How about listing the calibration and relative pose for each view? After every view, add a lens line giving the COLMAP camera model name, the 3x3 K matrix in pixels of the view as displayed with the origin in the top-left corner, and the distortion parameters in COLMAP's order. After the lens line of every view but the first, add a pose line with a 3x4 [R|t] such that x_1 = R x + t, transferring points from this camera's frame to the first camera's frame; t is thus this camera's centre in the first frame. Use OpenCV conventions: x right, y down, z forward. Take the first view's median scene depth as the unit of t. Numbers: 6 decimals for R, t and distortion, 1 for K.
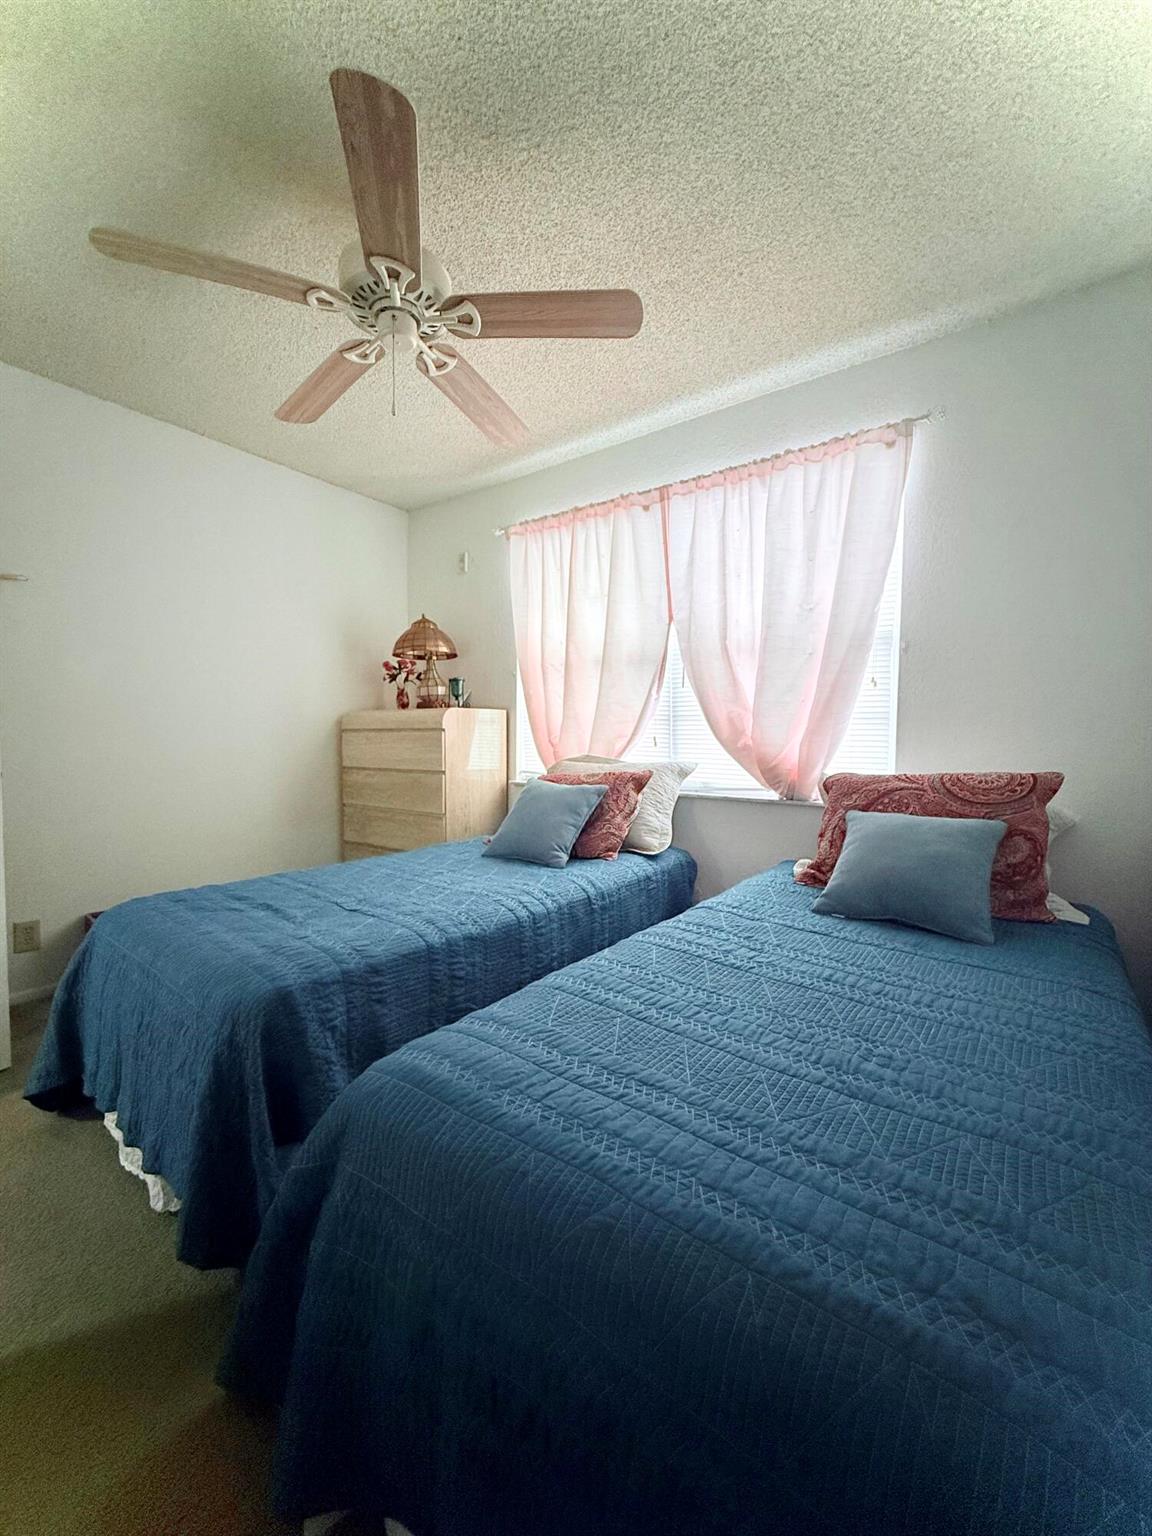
lens RADIAL K [[612.1, 0, 582.6], [0, 612.1, 756.6], [0, 0, 1]] dist [-0.000135, -0.000287]
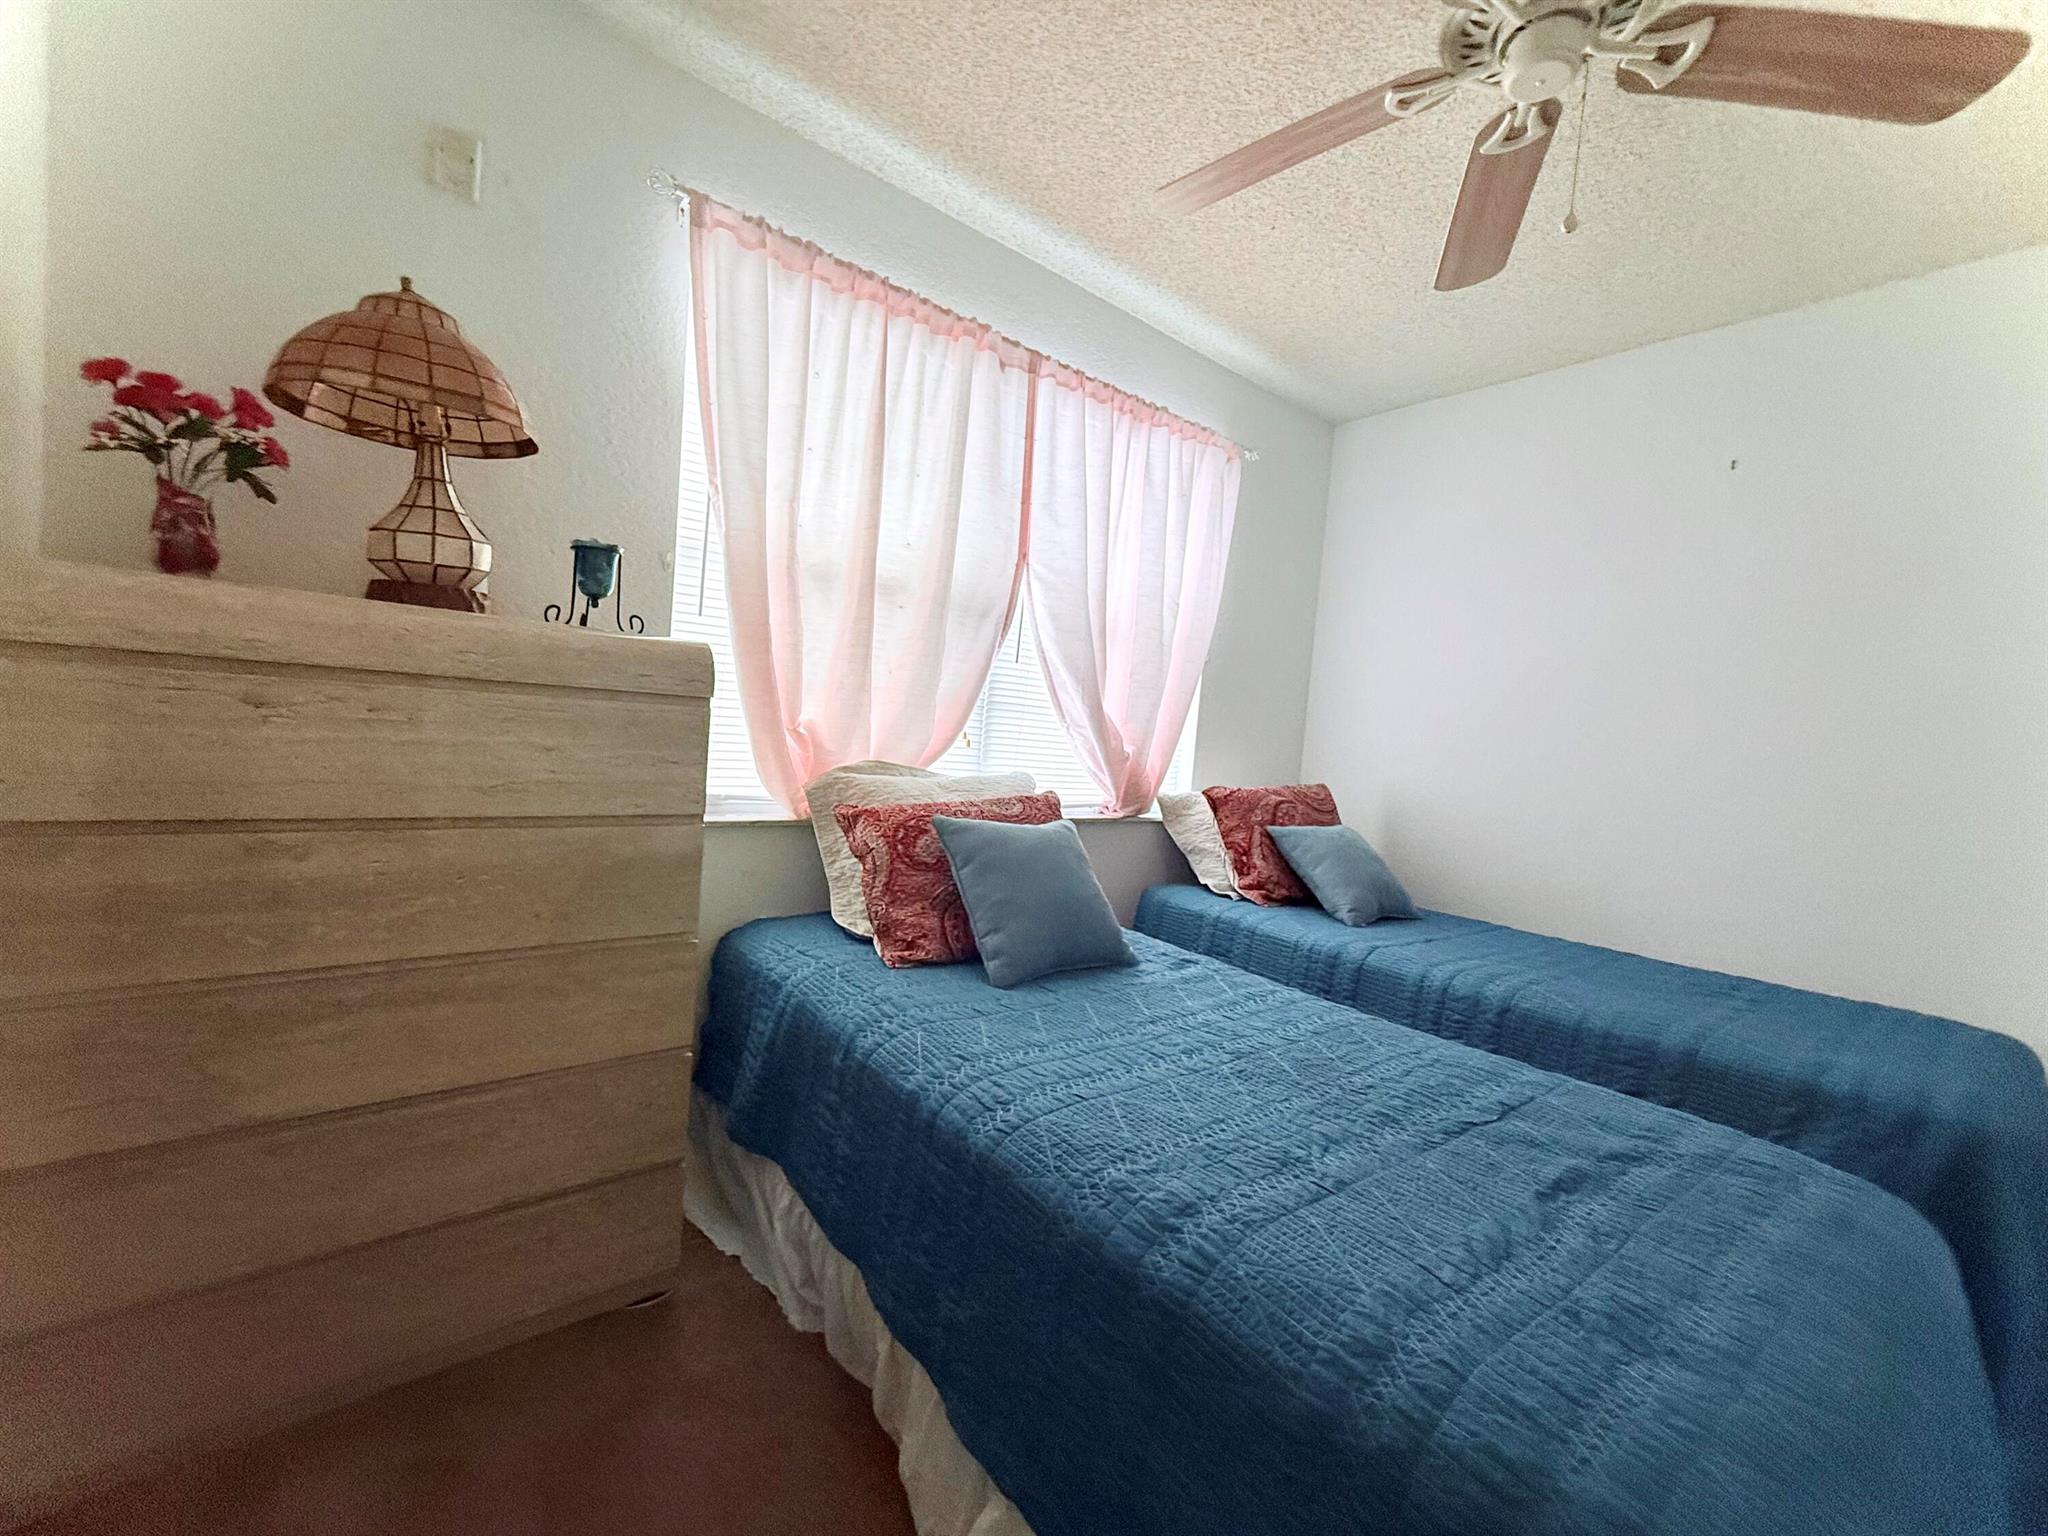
lens RADIAL K [[816.2, 0, 1024.0], [0, 816.2, 768.0], [0, 0, 1]] dist [-0.000135, -0.000287]
pose [[0.257915, -0.031366, 0.965658, -0.666102], [-0.044546, 0.998024, 0.044315, -0.034489], [-0.965140, -0.054446, 0.256008, 0.704498]]
